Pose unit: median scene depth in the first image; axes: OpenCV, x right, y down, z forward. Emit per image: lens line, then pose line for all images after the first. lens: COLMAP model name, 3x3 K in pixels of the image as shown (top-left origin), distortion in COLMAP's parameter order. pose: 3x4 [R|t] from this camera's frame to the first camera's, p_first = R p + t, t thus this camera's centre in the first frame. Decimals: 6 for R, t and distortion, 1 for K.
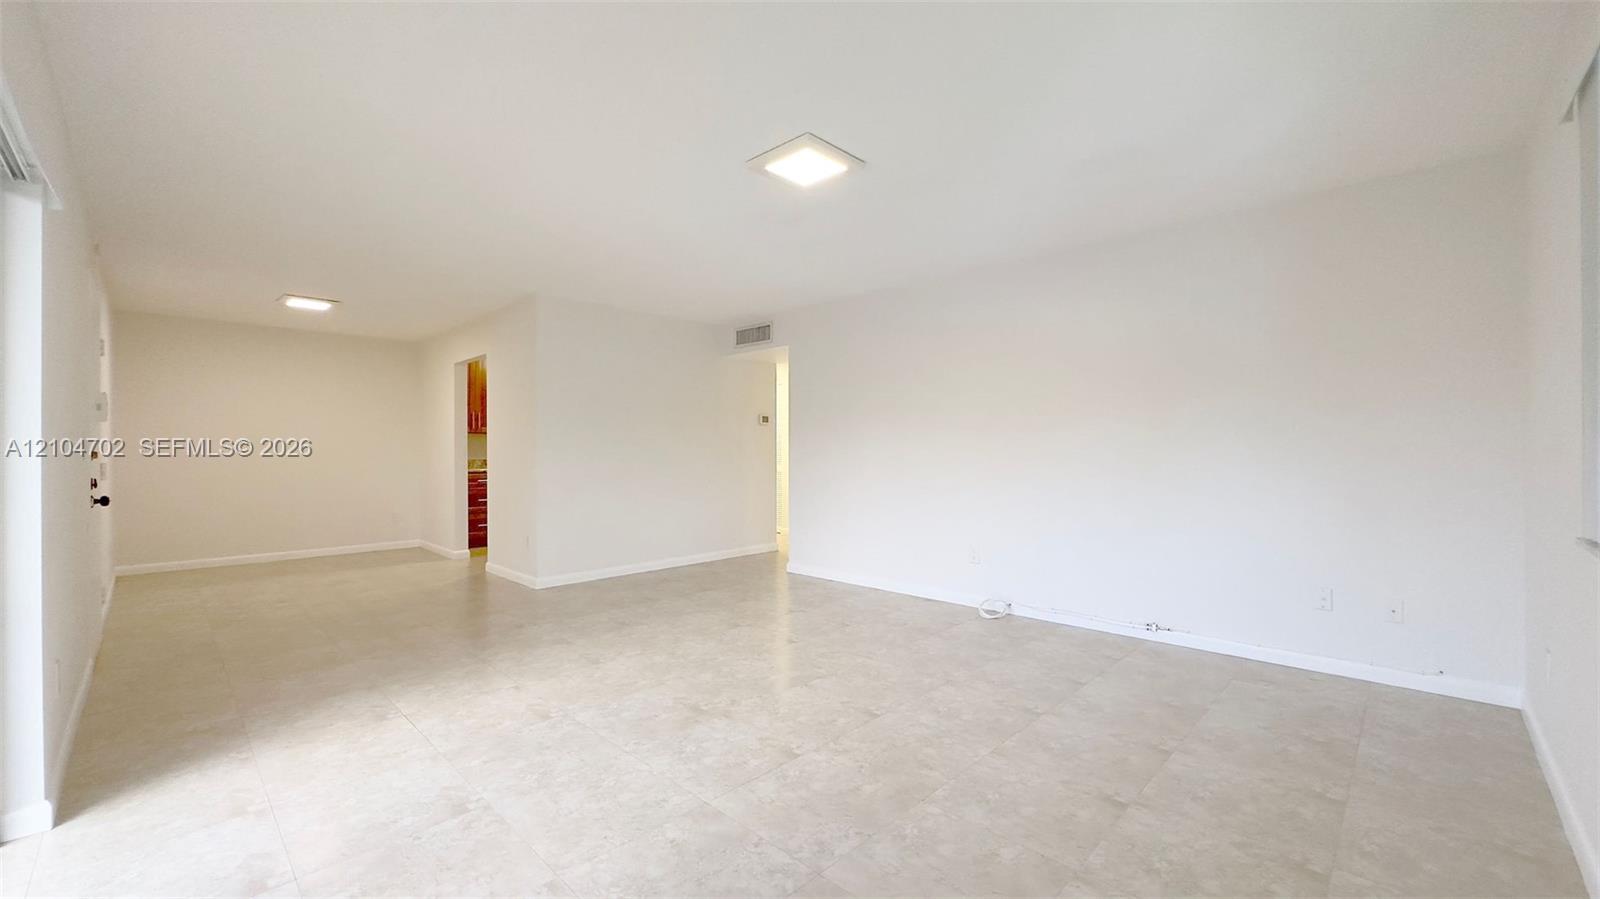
lens RADIAL K [[635.8, 0, 800.0], [0, 635.8, 449.5], [0, 0, 1]] dist [-0.002493, -0.000091]
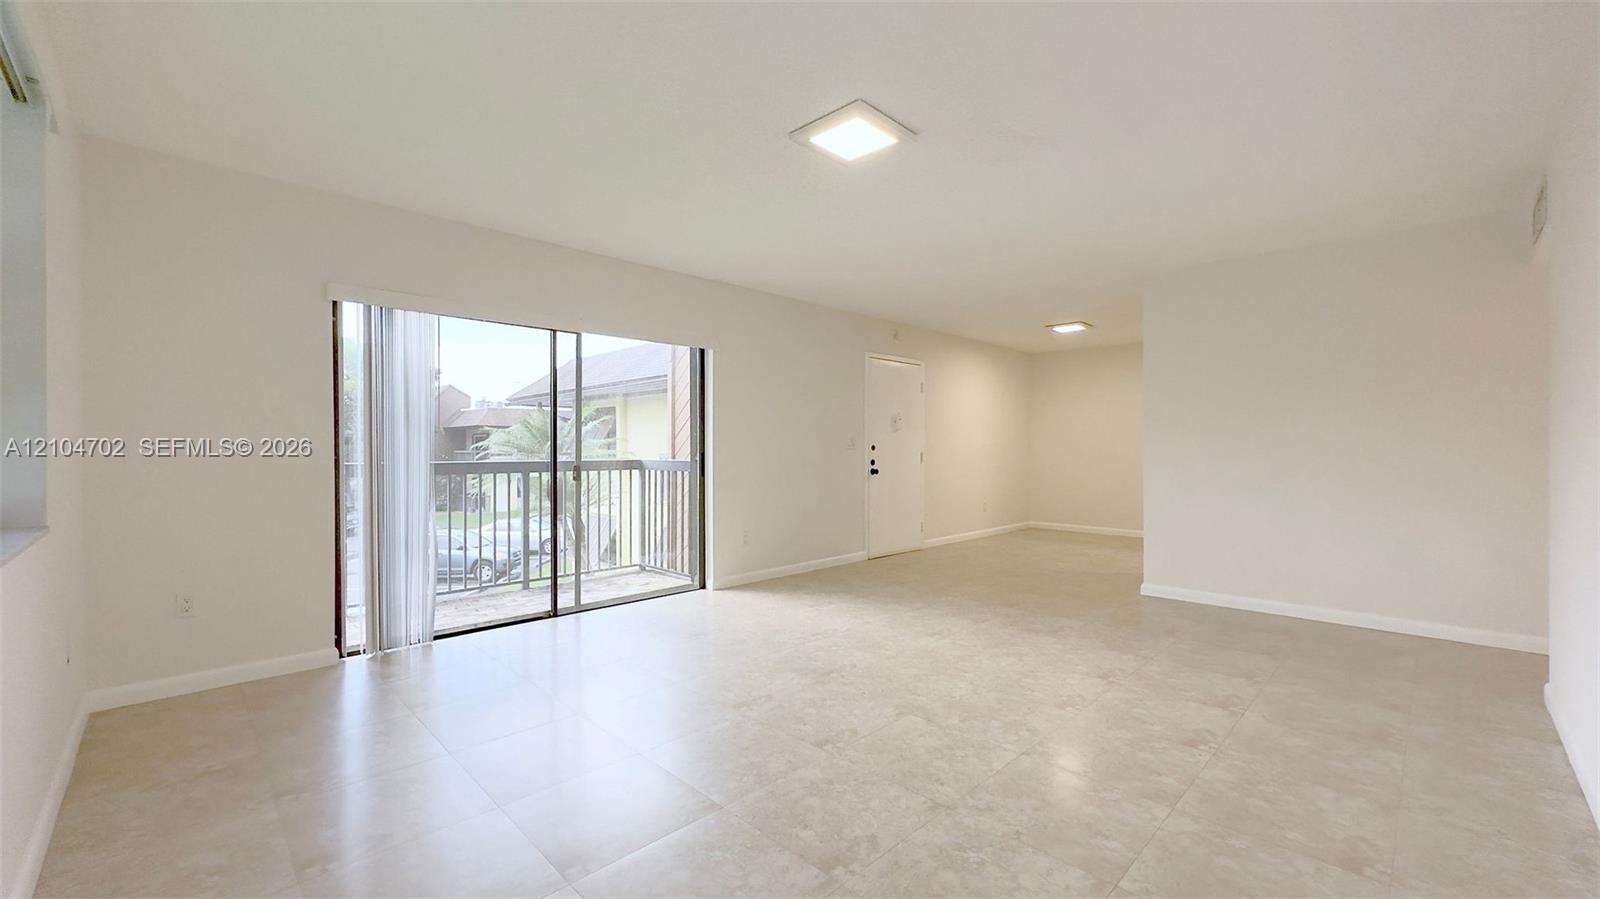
lens RADIAL K [[635.8, 0, 800.0], [0, 635.8, 449.5], [0, 0, 1]] dist [-0.002493, -0.000091]
pose [[-0.017079, 0.005808, -0.999837, 0.910997], [0.001022, 0.999983, 0.005791, 0.004053], [0.999854, -0.000923, -0.017085, 0.904878]]
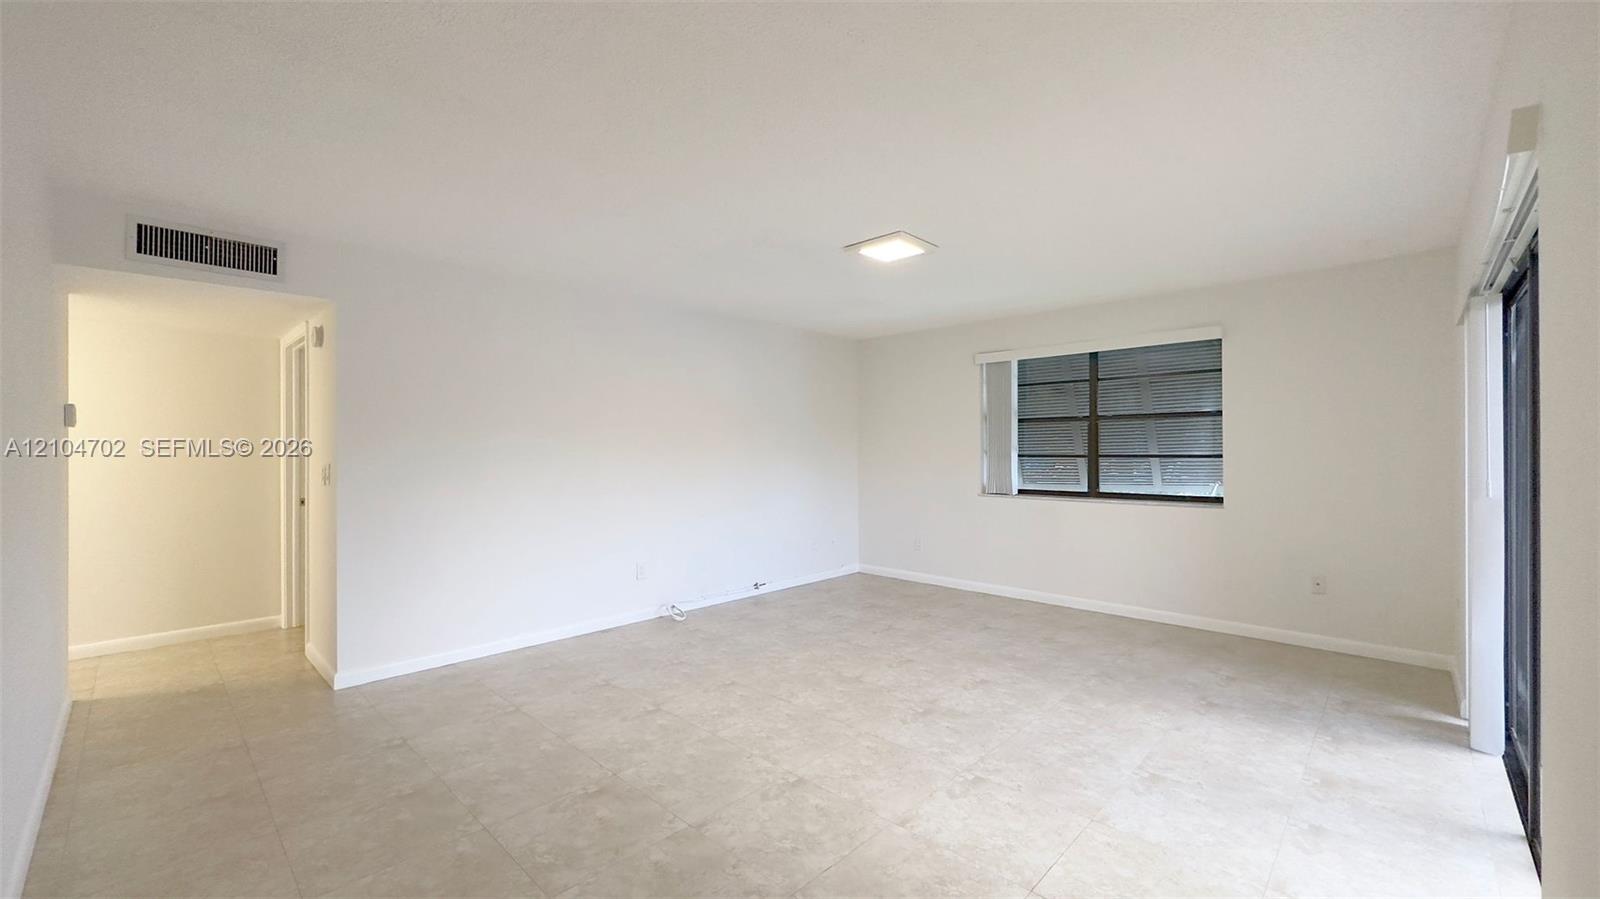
lens RADIAL K [[635.8, 0, 800.0], [0, 635.8, 449.5], [0, 0, 1]] dist [-0.002493, -0.000091]
pose [[-0.008976, 0.002220, 0.999957, -1.197864], [0.002744, 0.999994, -0.002195, -0.048167], [-0.999956, 0.002724, -0.008982, 1.152283]]
